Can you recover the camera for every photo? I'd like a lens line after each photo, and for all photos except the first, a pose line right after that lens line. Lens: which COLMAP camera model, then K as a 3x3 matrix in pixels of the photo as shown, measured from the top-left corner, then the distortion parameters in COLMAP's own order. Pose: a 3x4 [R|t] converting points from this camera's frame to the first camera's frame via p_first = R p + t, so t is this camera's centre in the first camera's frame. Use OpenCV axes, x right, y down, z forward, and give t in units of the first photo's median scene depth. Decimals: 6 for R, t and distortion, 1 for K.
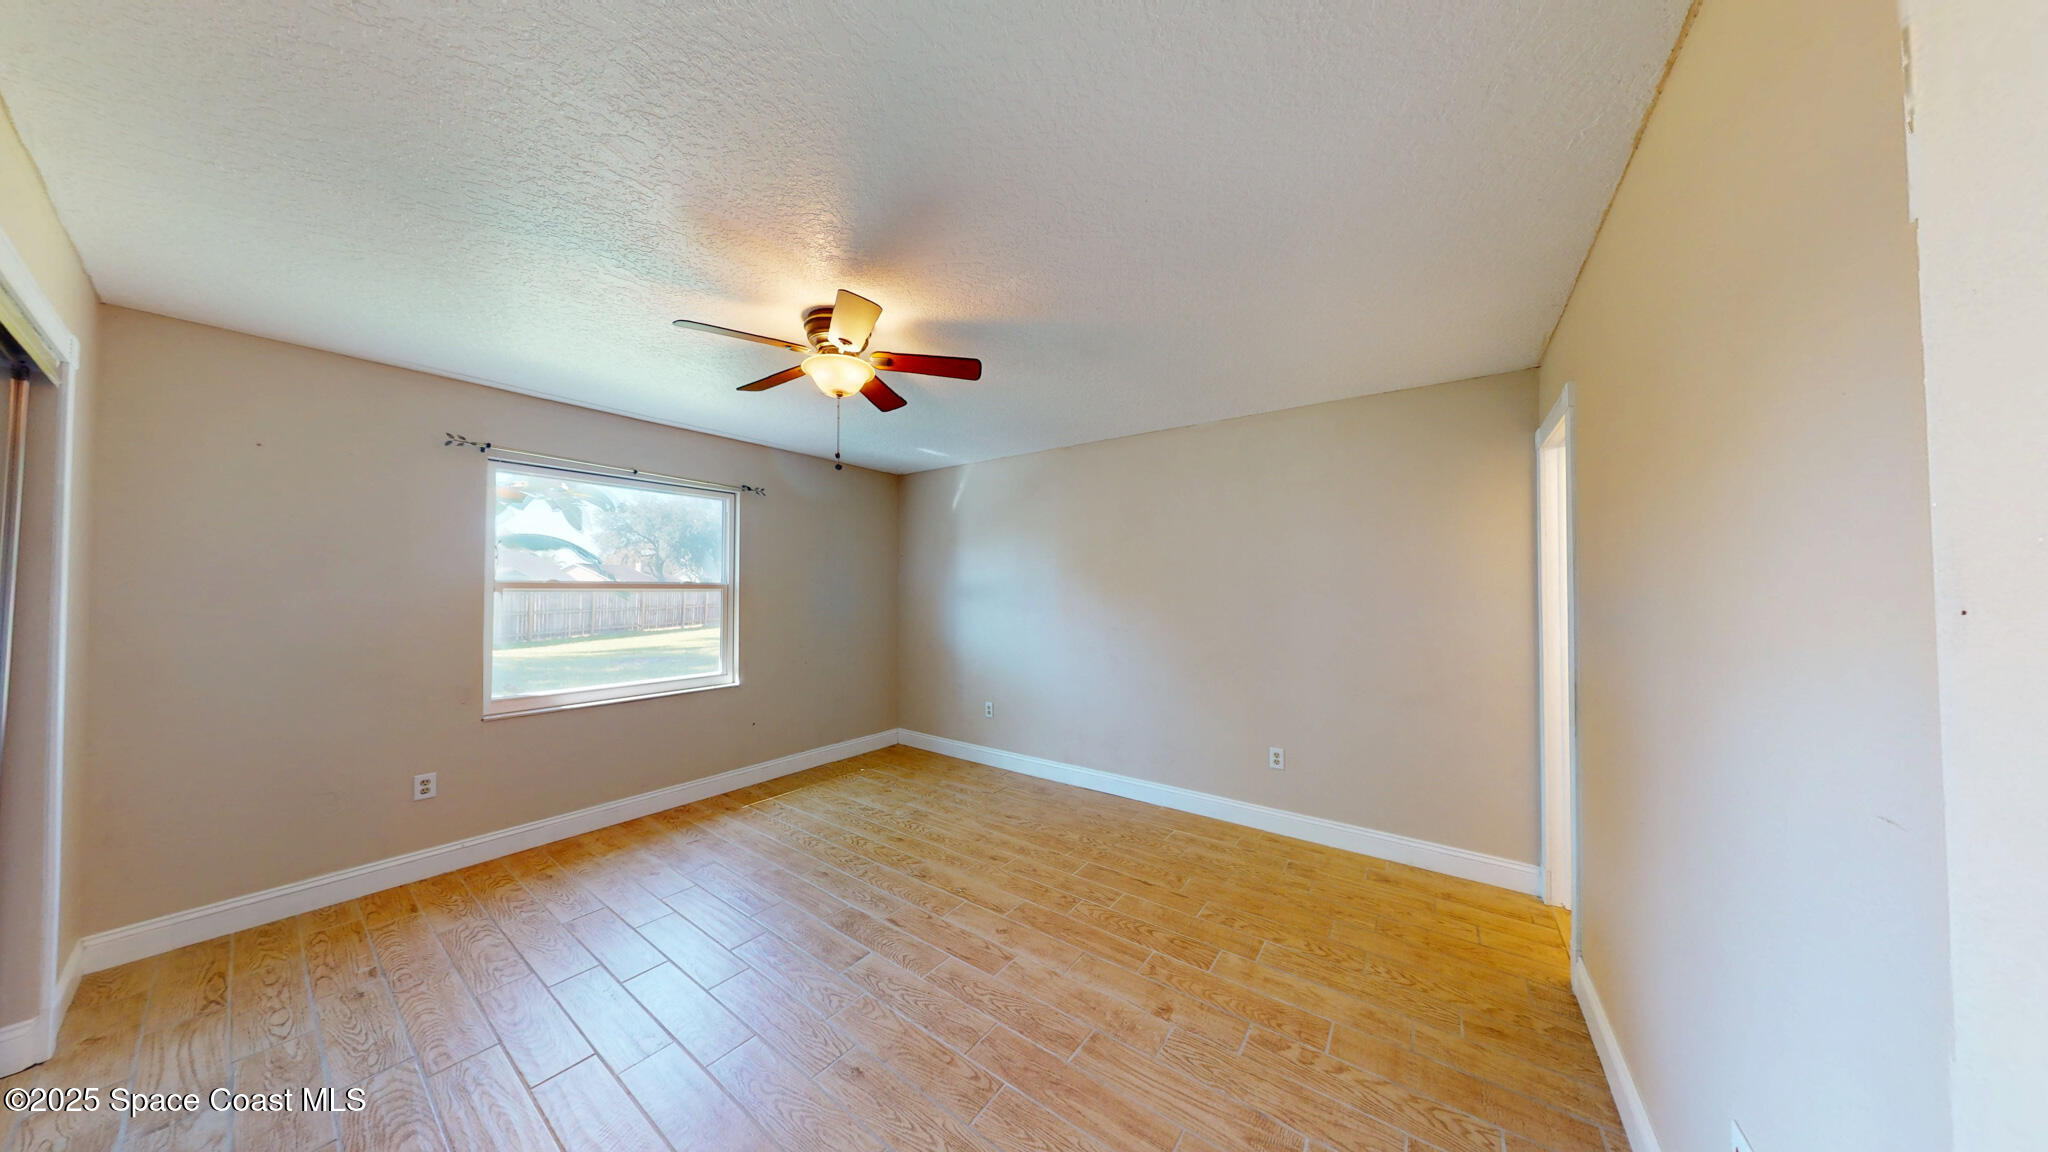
lens RADIAL K [[568.4, 0, 1019.4], [0, 568.4, 580.7], [0, 0, 1]] dist [-0.000333, 0.000090]
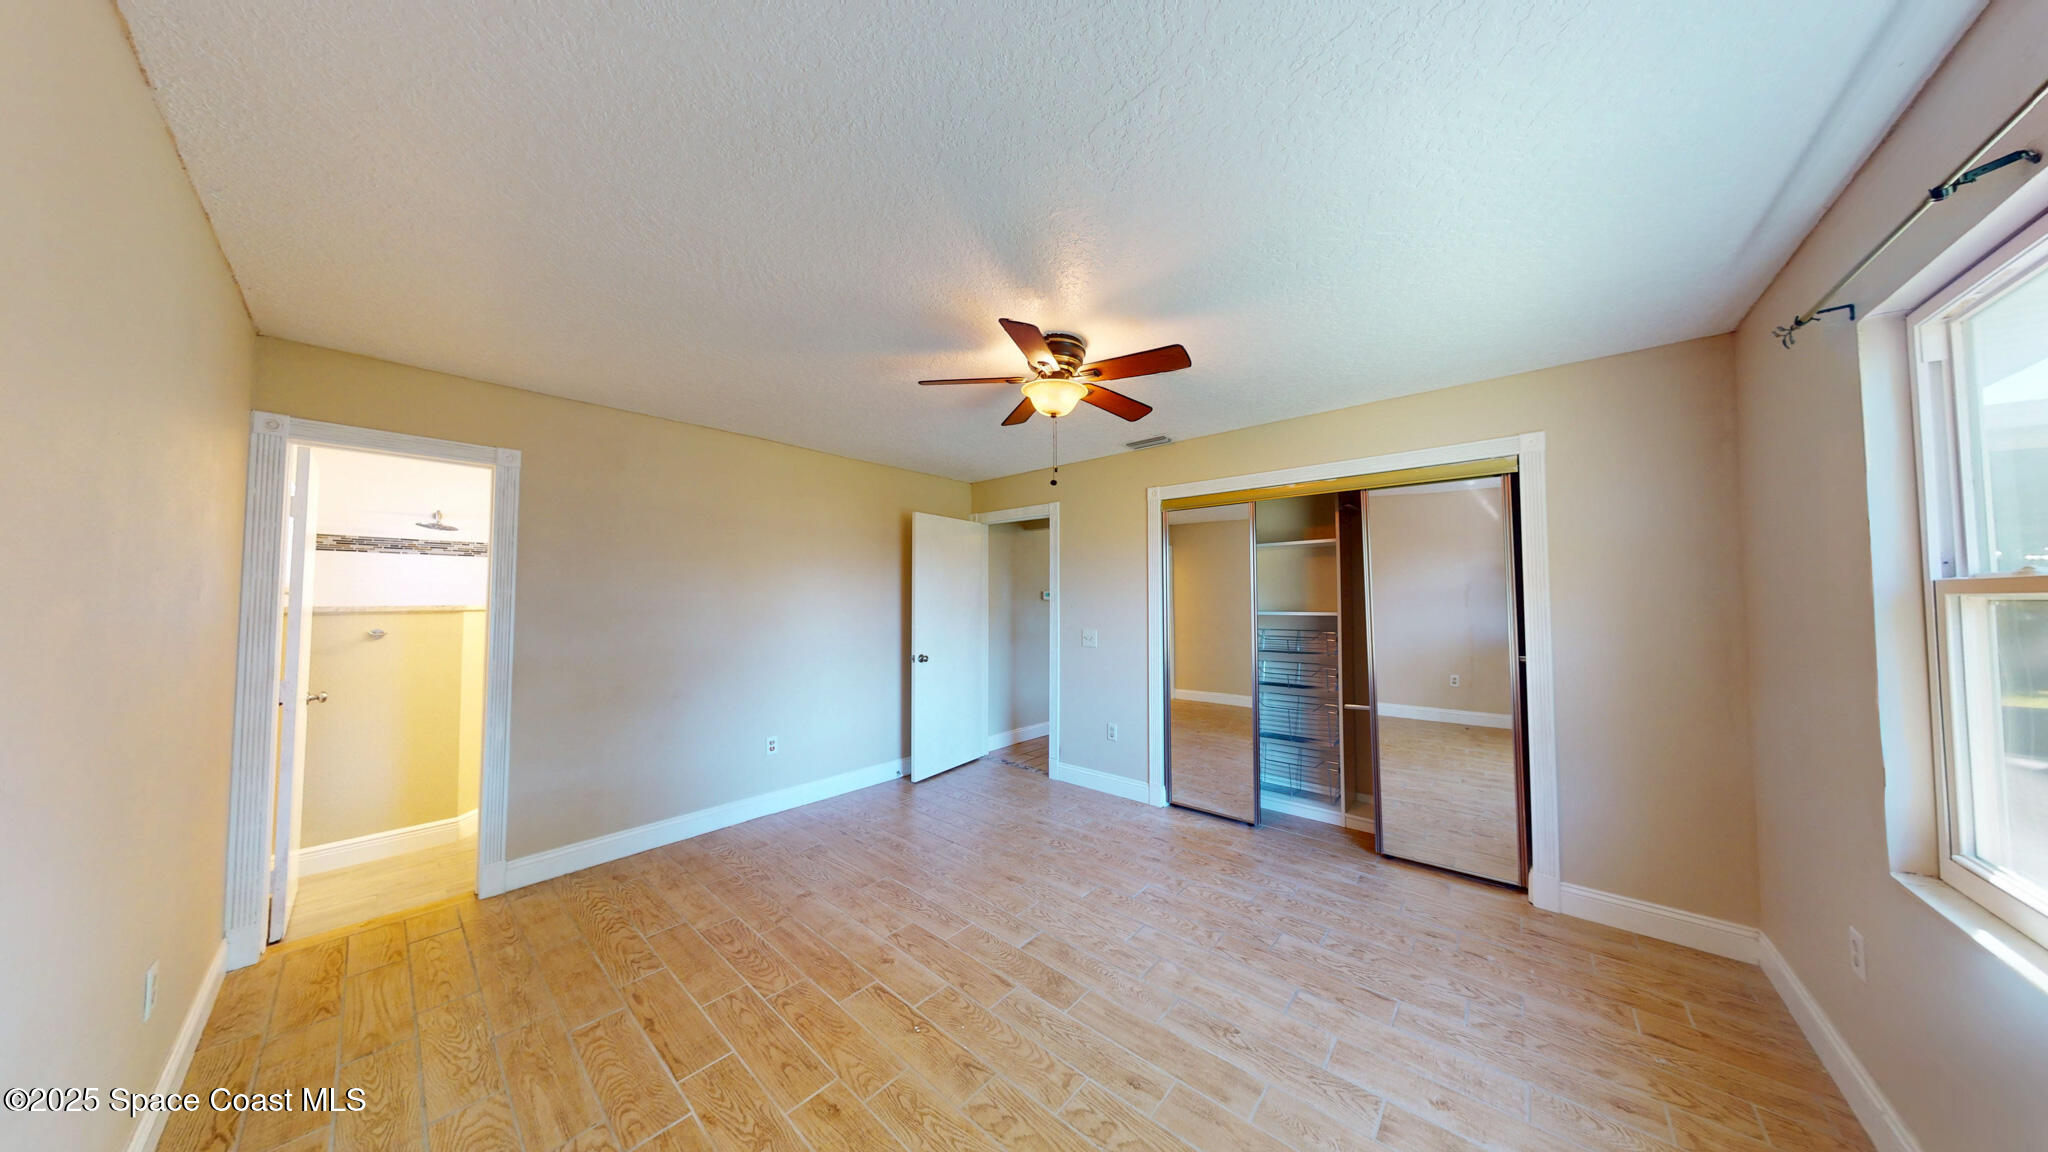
lens RADIAL K [[568.4, 0, 1016.5], [0, 568.4, 579.3], [0, 0, 1]] dist [-0.000333, 0.000090]
pose [[-0.994707, 0.002683, 0.102722, -0.327712], [-0.002877, 0.998540, -0.053938, 0.033343], [-0.102716, -0.053948, -0.993247, 1.871086]]
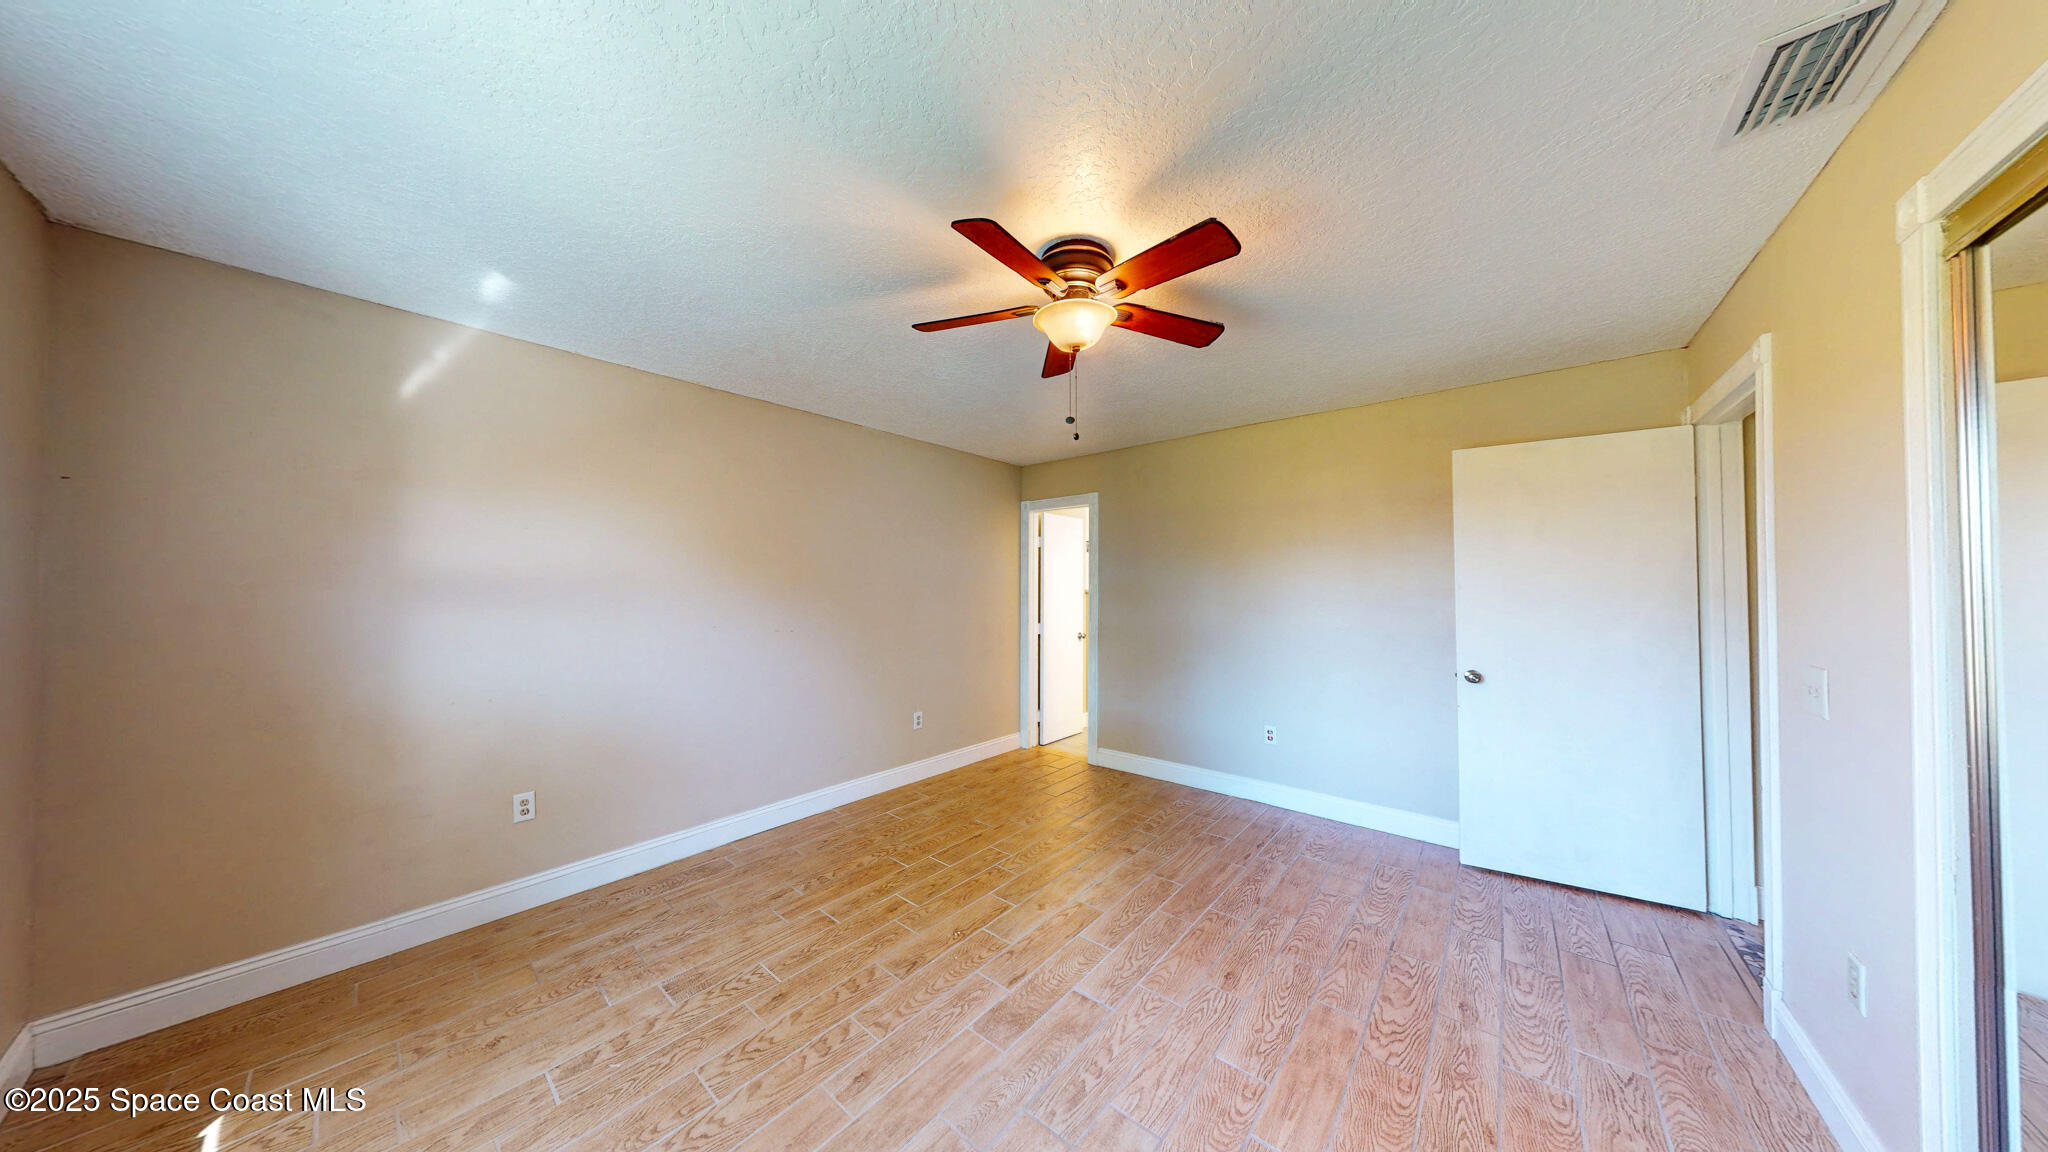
lens RADIAL K [[568.4, 0, 1027.7], [0, 568.4, 577.4], [0, 0, 1]] dist [-0.000333, 0.000090]
pose [[0.069756, 0.016081, 0.997434, -1.052606], [-0.015526, 0.999766, -0.015033, 0.019967], [-0.997443, -0.014437, 0.069989, 0.921453]]
